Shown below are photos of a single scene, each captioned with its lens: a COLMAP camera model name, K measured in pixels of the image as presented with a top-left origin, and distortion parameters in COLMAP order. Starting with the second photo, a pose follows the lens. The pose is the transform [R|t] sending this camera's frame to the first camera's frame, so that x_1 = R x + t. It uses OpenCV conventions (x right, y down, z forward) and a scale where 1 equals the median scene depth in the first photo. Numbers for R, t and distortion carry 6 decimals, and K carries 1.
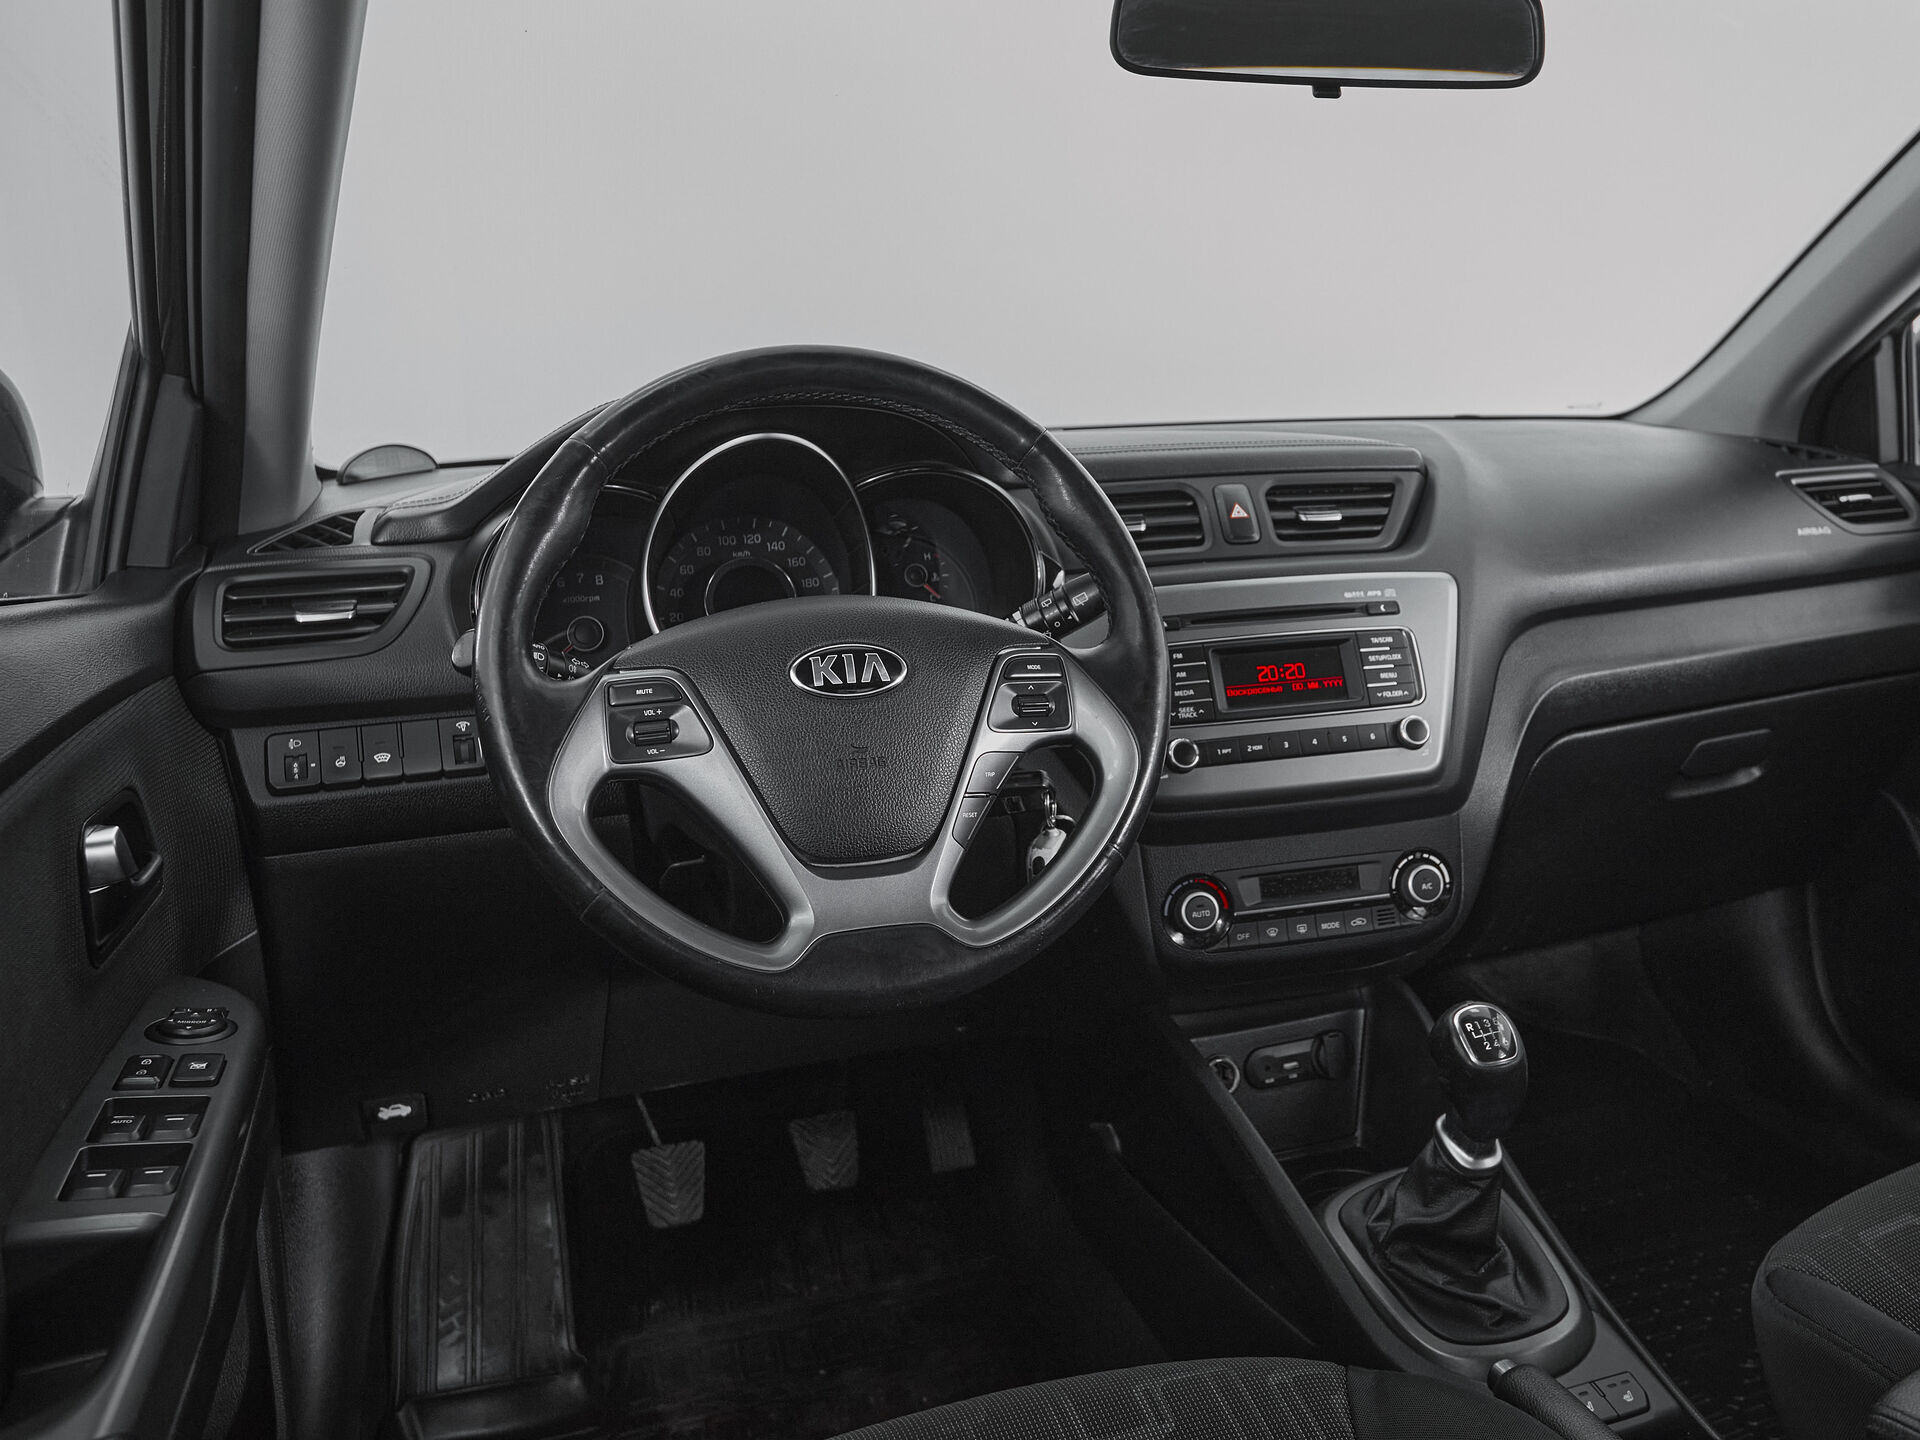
lens RADIAL K [[1592.6, 0, 1086.2], [0, 1592.6, 601.3], [0, 0, 1]] dist [-0.054689, 0.003312]
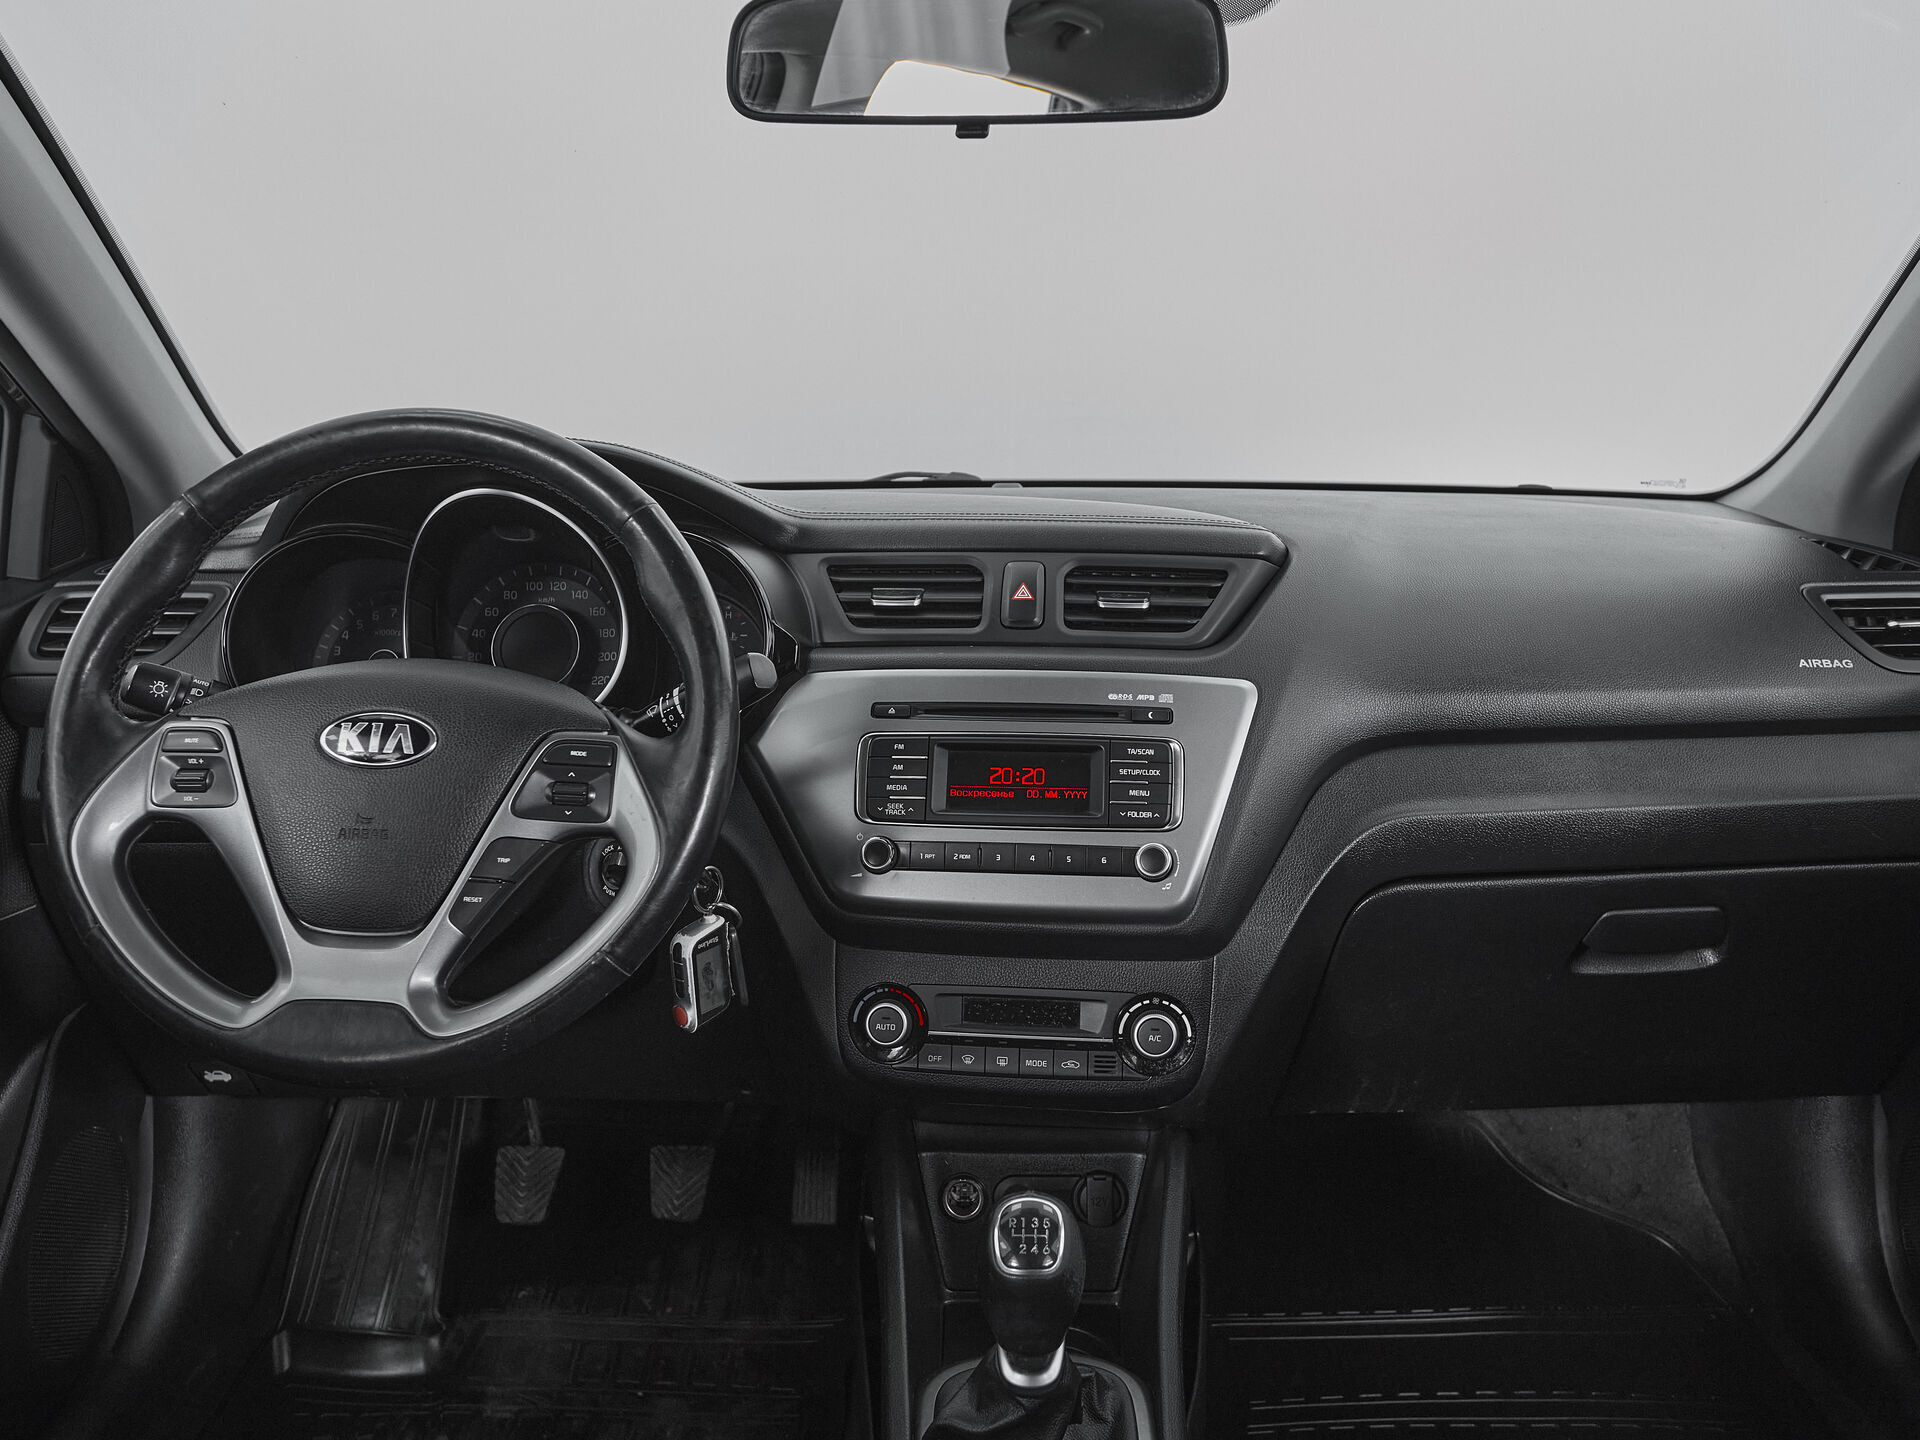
lens RADIAL K [[1530.5, 0, 963.7], [0, 1530.5, 639.3], [0, 0, 1]] dist [-0.051266, 0.010571]
pose [[0.931698, 0.082929, -0.353639, 0.391453], [-0.076042, 0.996547, 0.033350, -0.058787], [0.355184, -0.004181, 0.934787, 0.177065]]
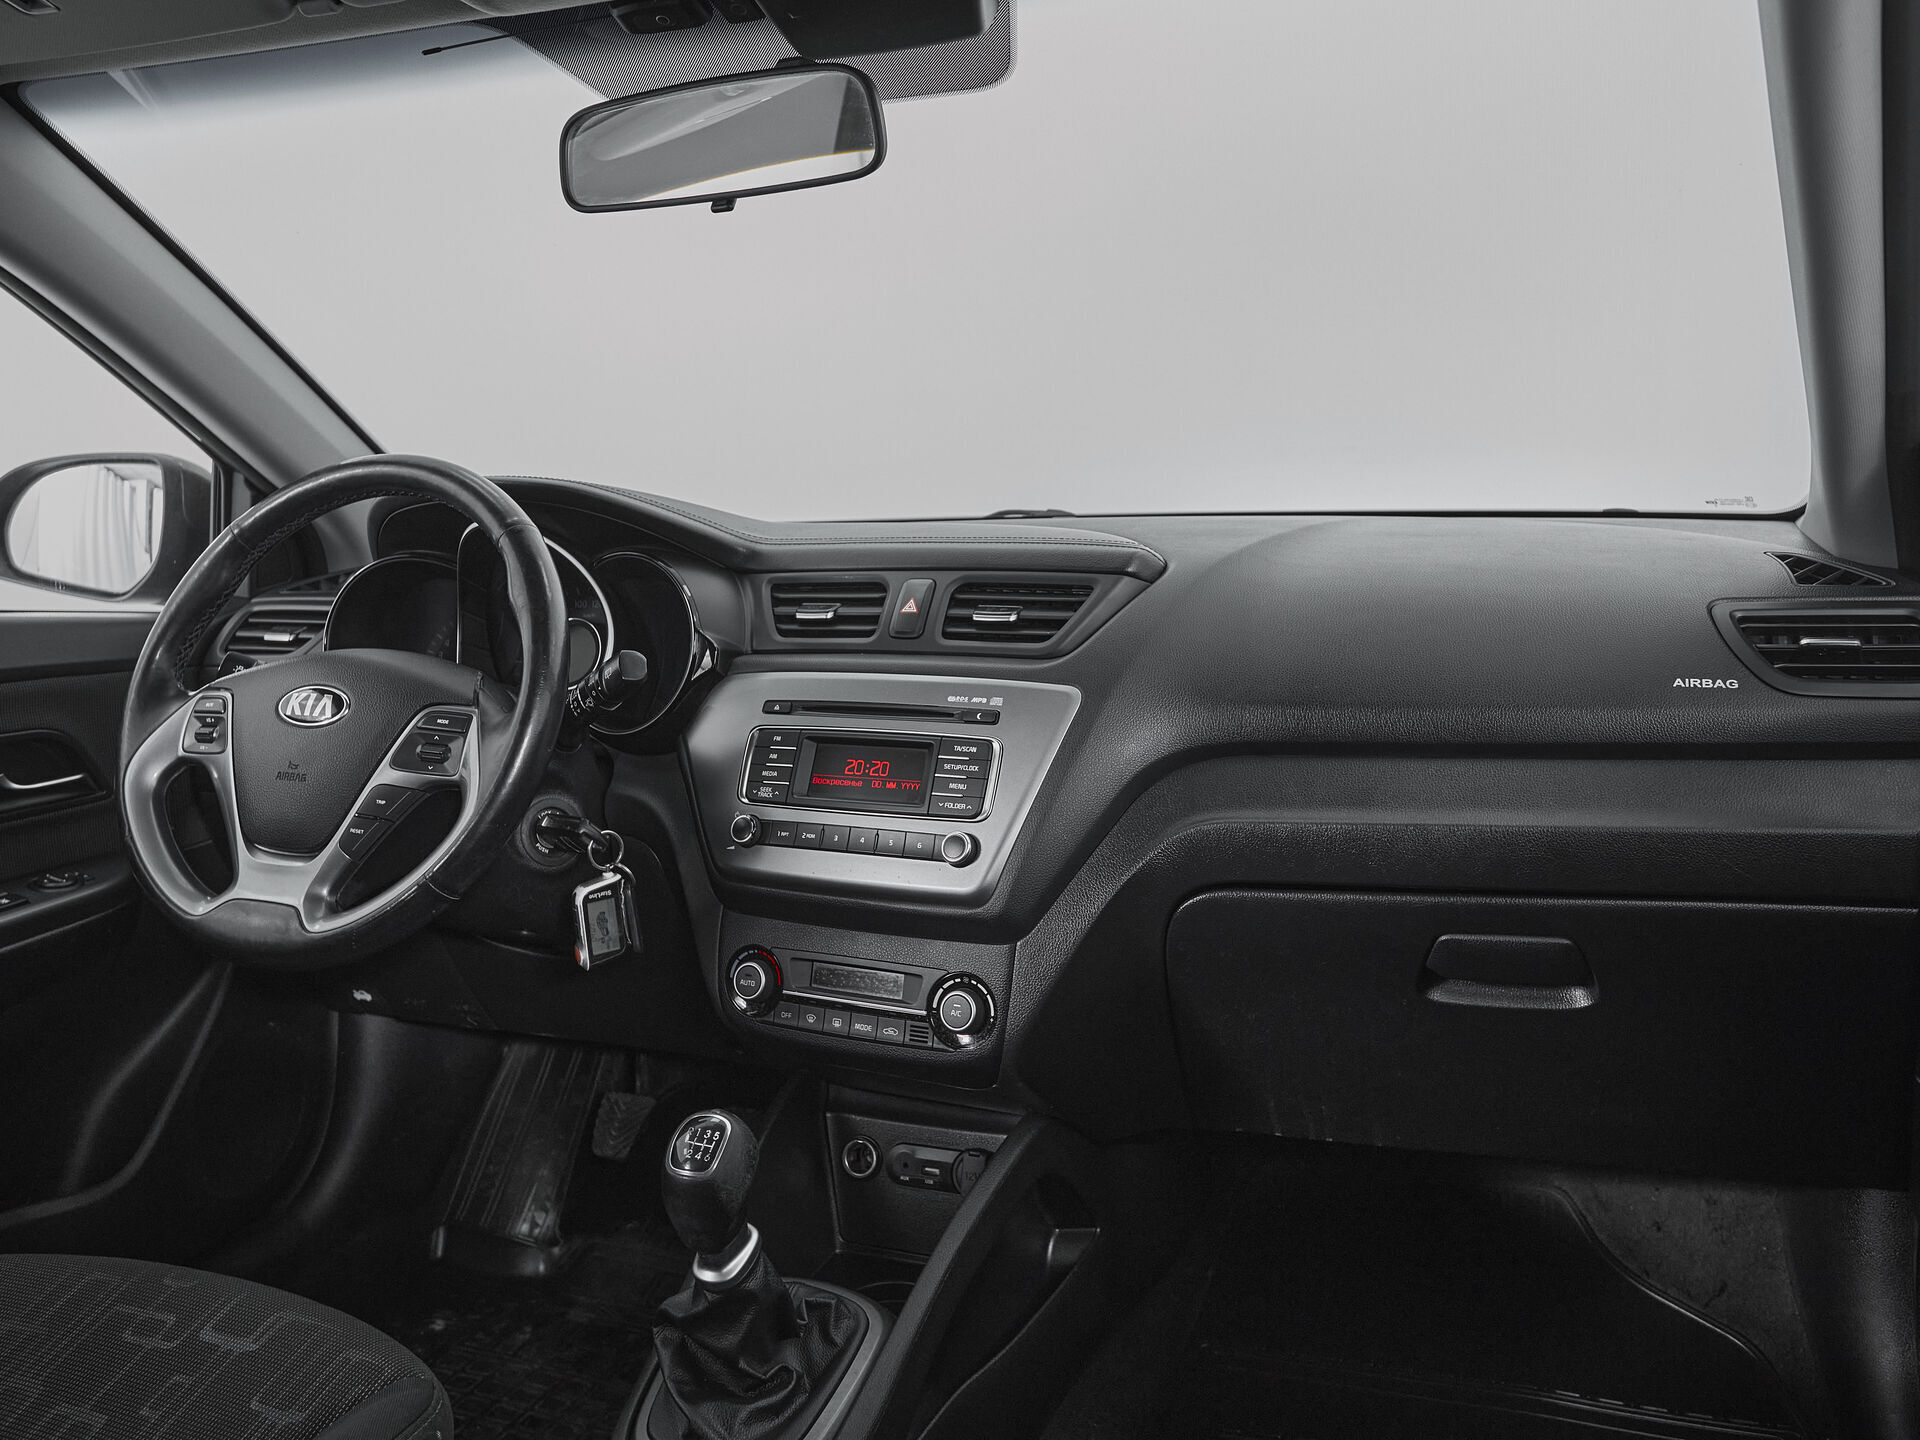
lens RADIAL K [[1549.0, 0, 960.0], [0, 1549.0, 629.3], [0, 0, 1]] dist [-0.051400, 0.009477]
pose [[0.746584, 0.071785, -0.661407, 0.800691], [-0.083826, 0.996389, 0.013521, -0.060244], [0.659989, 0.045348, 0.749905, 0.298392]]
